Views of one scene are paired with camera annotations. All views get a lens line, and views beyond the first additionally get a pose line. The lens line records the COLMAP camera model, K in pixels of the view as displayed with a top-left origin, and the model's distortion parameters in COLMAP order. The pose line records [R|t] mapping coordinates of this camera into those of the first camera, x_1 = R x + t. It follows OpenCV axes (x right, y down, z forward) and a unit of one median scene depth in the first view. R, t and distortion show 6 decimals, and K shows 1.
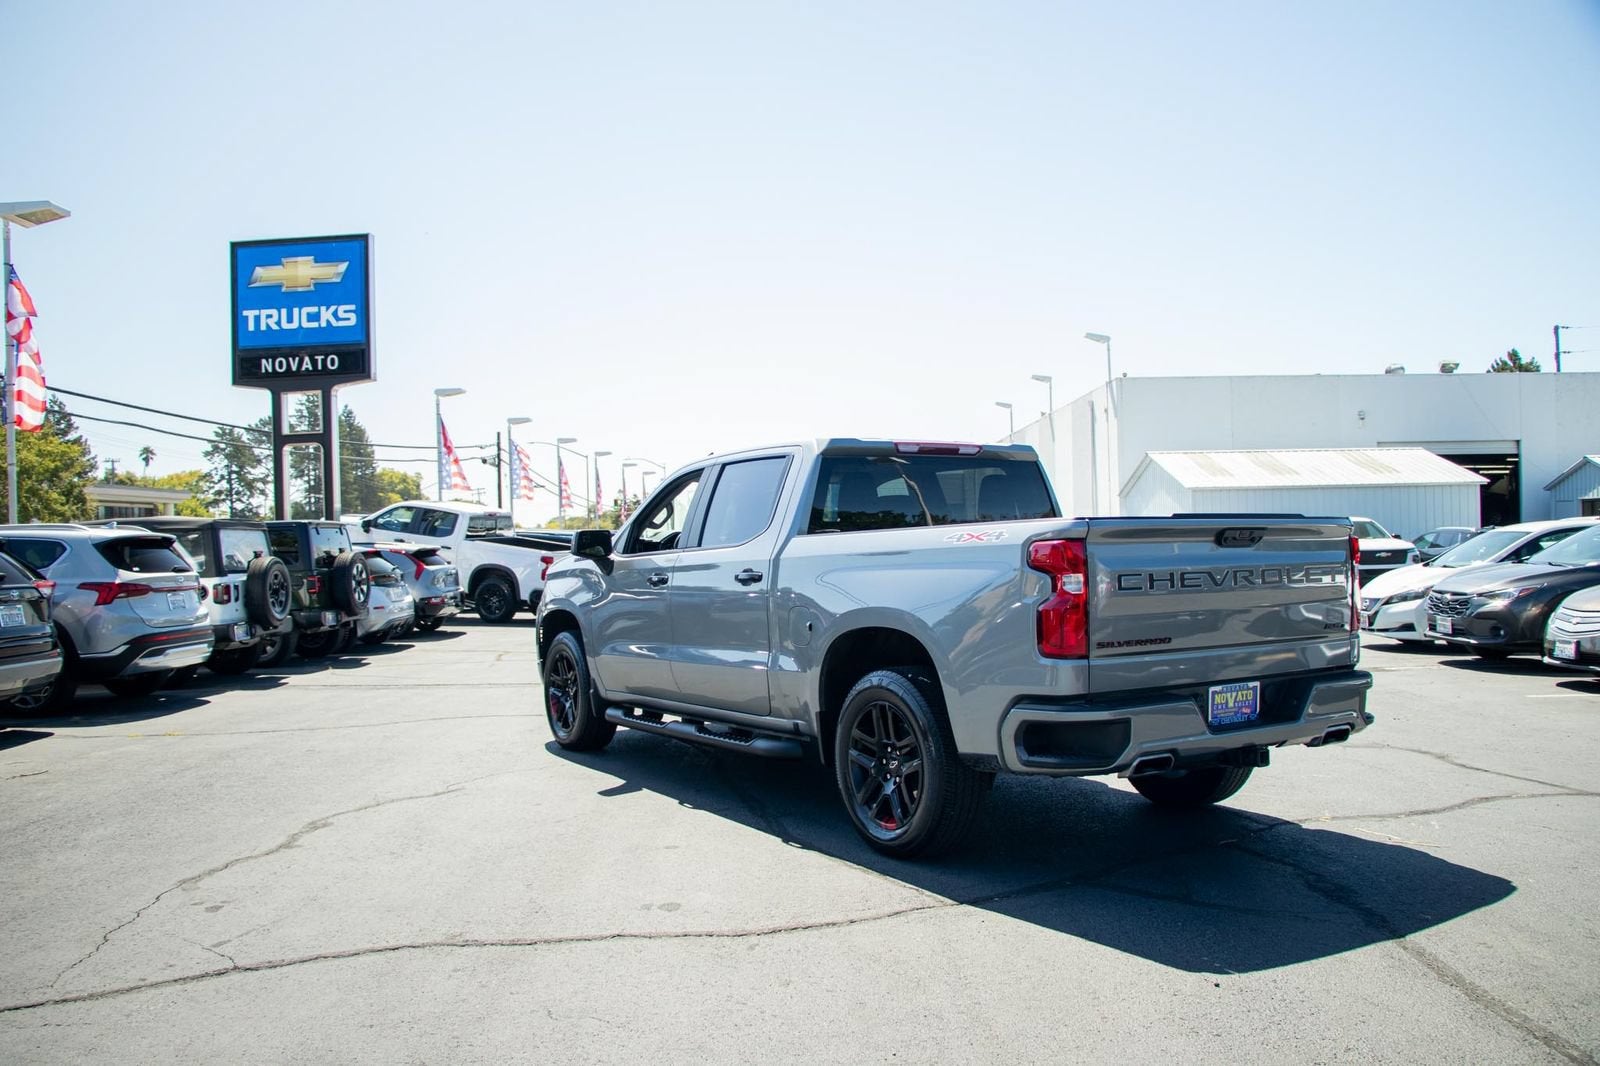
lens RADIAL K [[1297.0, 0, 804.8], [0, 1297.0, 539.2], [0, 0, 1]] dist [-0.172392, 0.125143]
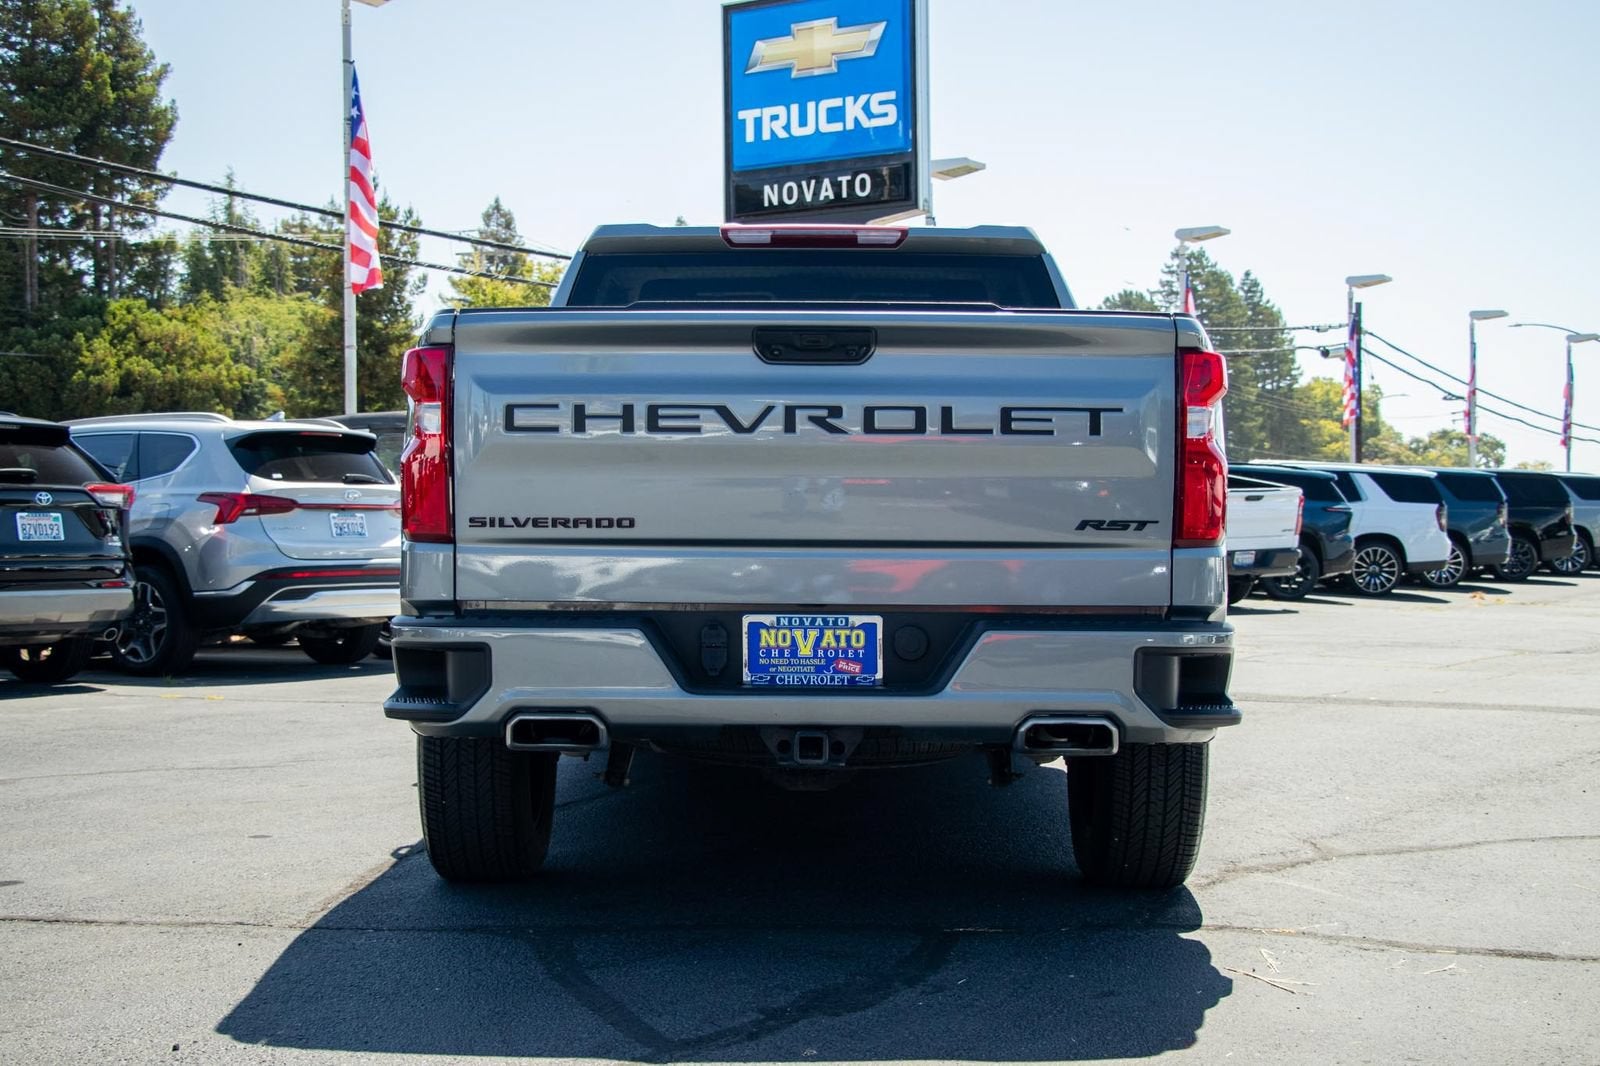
lens RADIAL K [[2204.1, 0, 785.1], [0, 2204.1, 539.1], [0, 0, 1]] dist [0.021629, 0.000000]
pose [[0.849719, 0.026043, -0.526592, 0.535183], [-0.016702, 0.999608, 0.022486, 0.038783], [0.526971, -0.010312, 0.849821, 0.119354]]
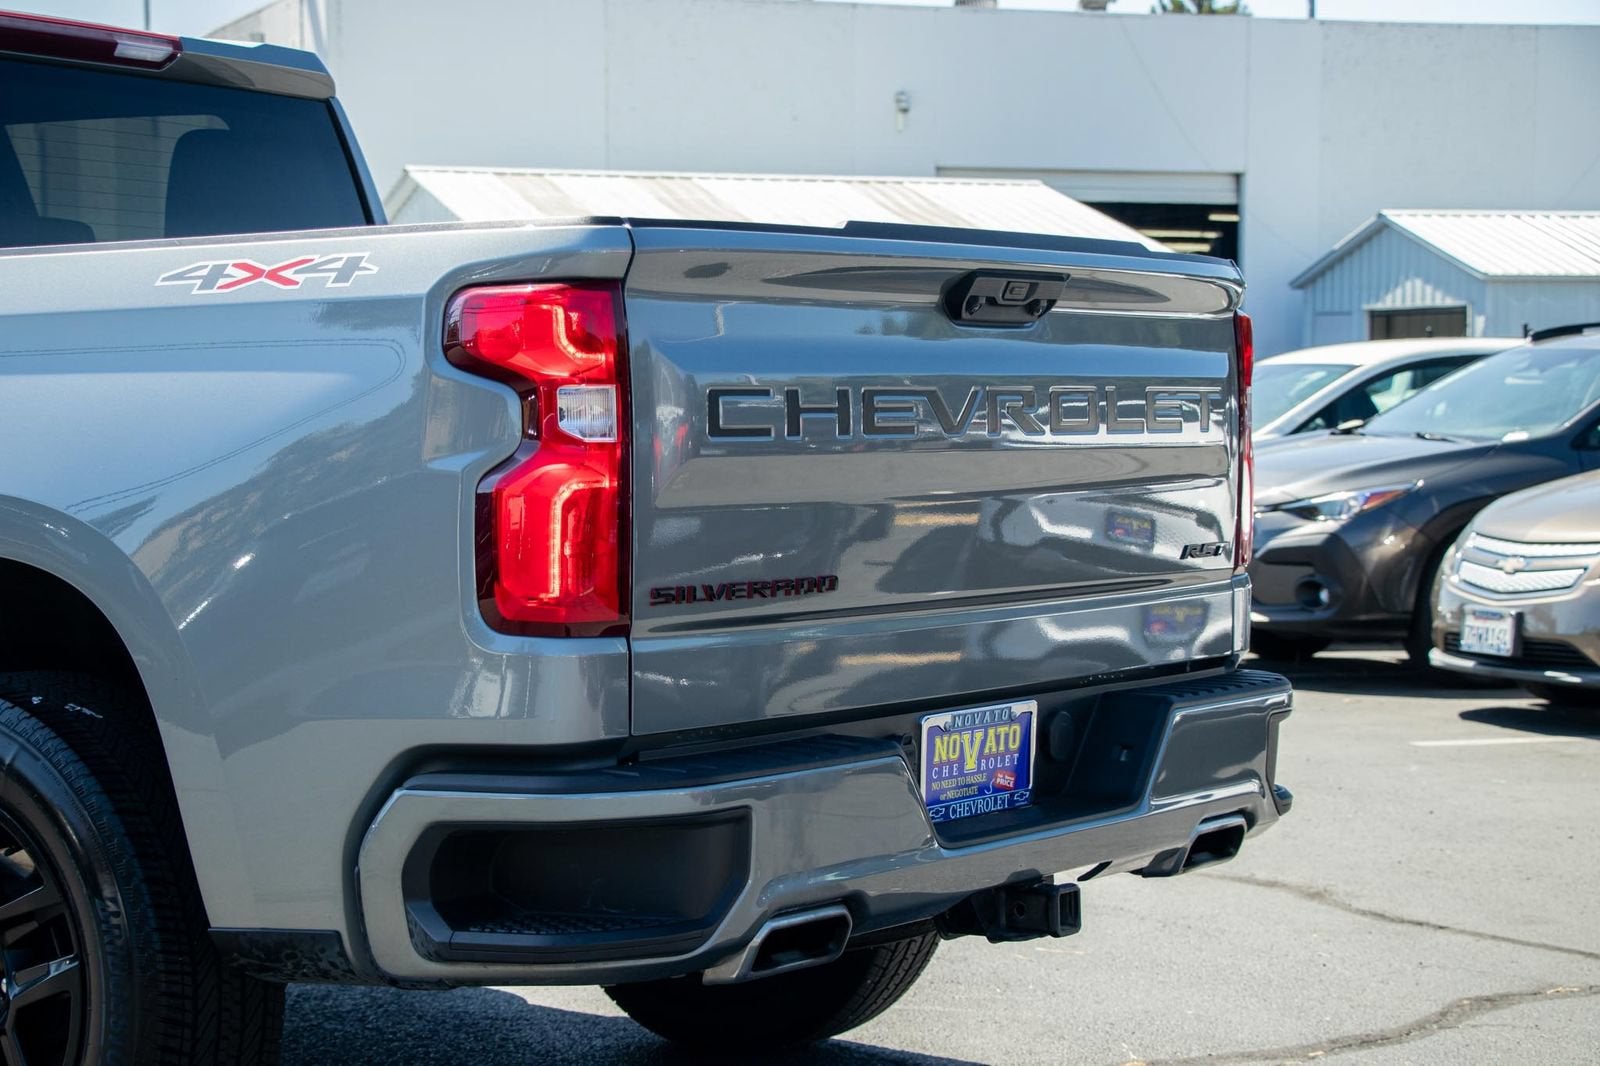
lens RADIAL K [[3123.5, 0, 775.0], [0, 3123.5, 566.1], [0, 0, 1]] dist [0.236597, 0.000000]
pose [[0.924217, -0.005343, 0.381831, -0.035390], [-0.016160, 0.998459, 0.053085, 0.017828], [-0.381527, -0.055232, 0.922706, 0.131967]]
